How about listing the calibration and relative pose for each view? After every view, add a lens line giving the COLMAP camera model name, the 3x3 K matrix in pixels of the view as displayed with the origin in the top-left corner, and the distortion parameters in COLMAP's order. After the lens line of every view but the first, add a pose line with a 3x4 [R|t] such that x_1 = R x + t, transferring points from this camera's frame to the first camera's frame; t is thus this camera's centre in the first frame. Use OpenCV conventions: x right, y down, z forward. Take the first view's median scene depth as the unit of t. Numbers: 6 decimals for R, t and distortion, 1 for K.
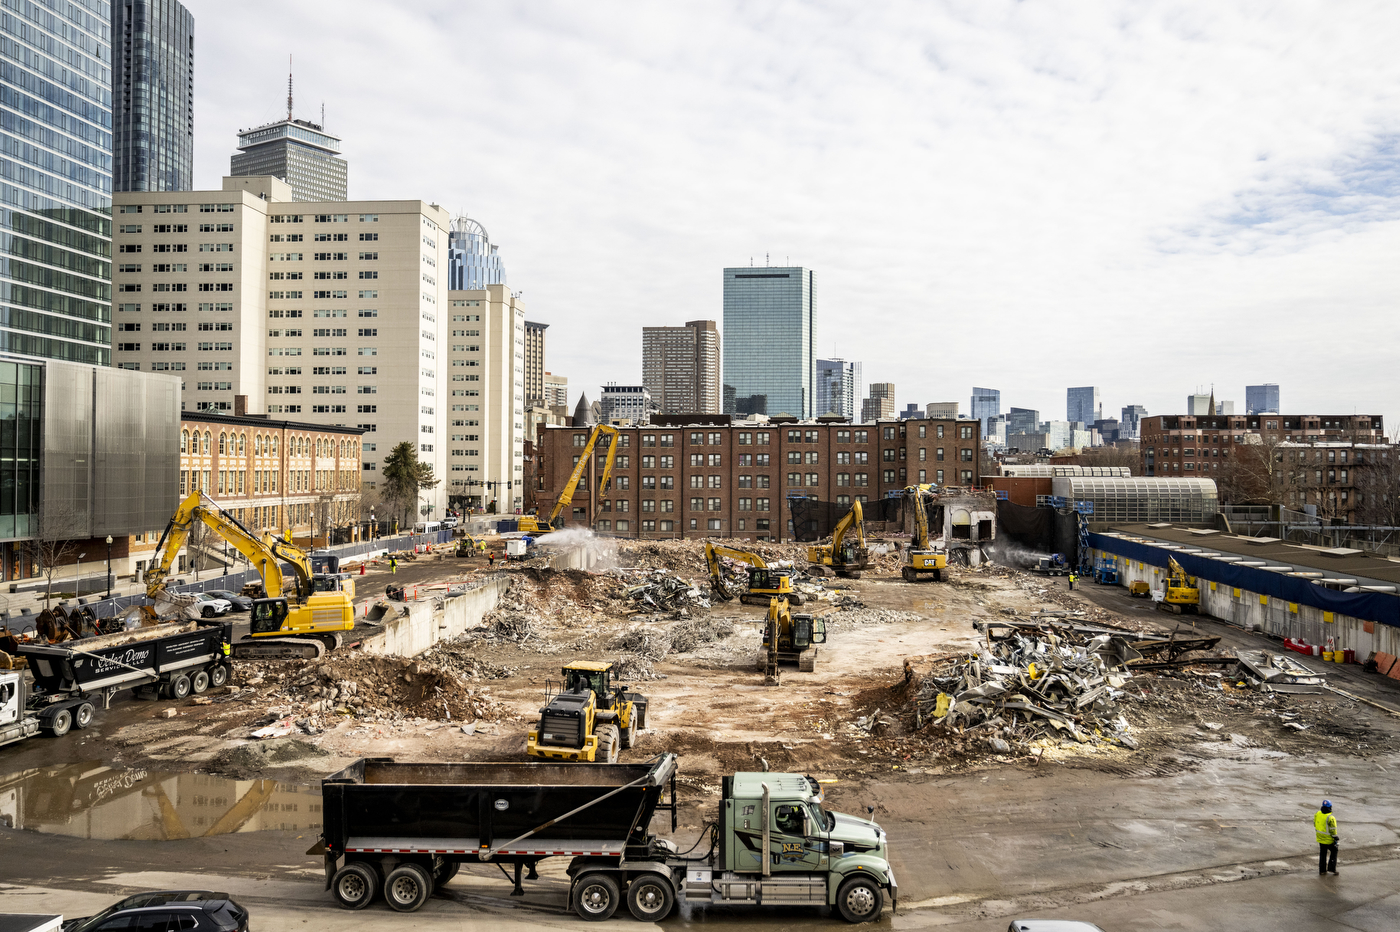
lens RADIAL K [[1106.9, 0, 751.0], [0, 1106.9, 466.2], [0, 0, 1]] dist [-0.004332, 0.000406]
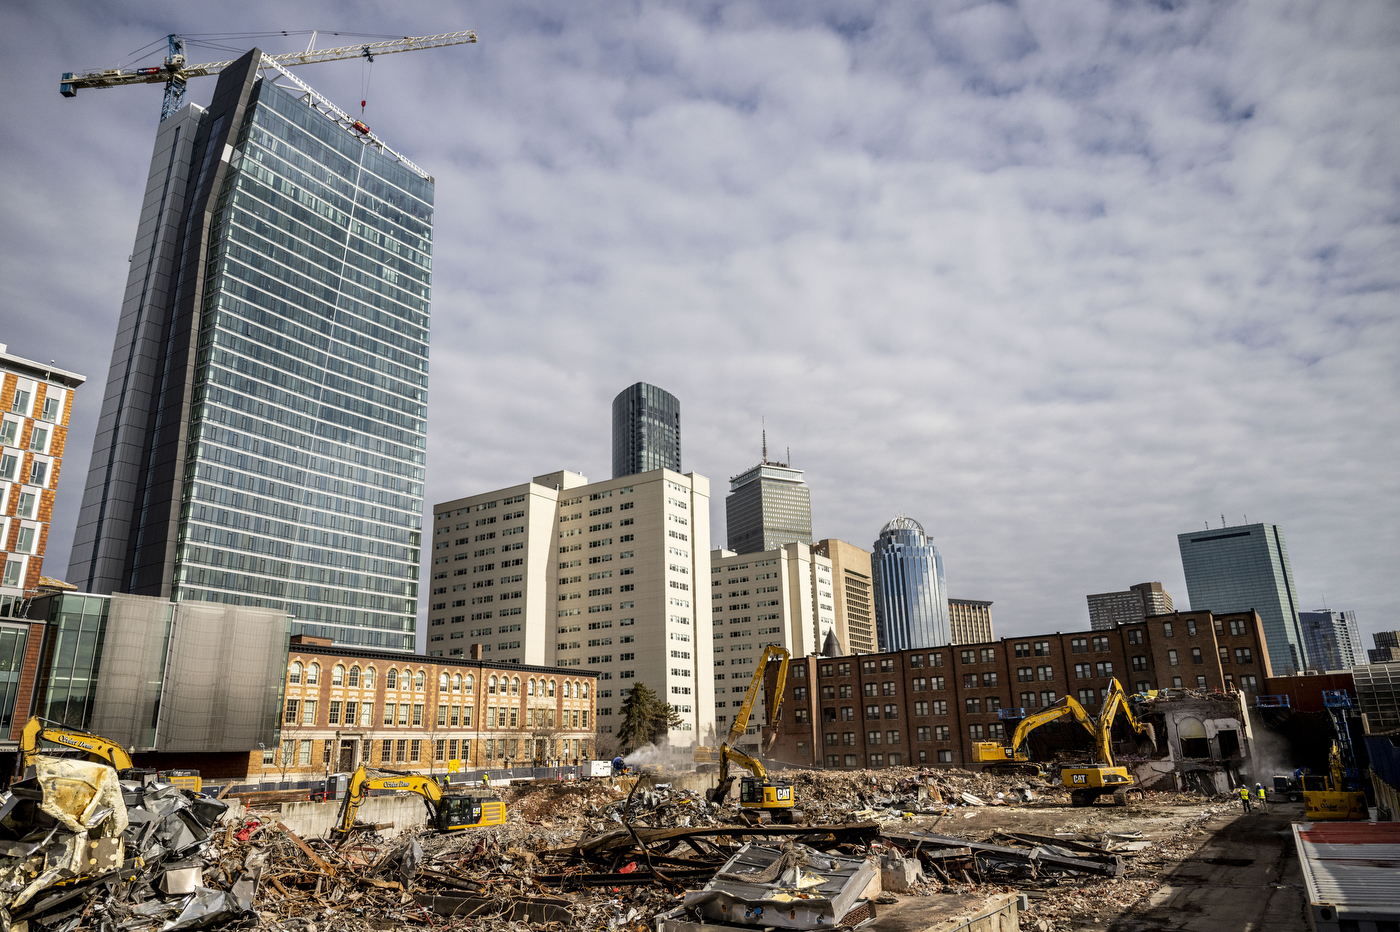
lens RADIAL K [[946.4, 0, 700.0], [0, 946.4, 466.0], [0, 0, 1]] dist [0.002279, 0.002483]
pose [[0.869996, -0.170537, -0.462628, 0.189212], [0.034538, 0.957054, -0.287845, 0.041169], [0.491848, 0.234445, 0.838523, 0.199115]]
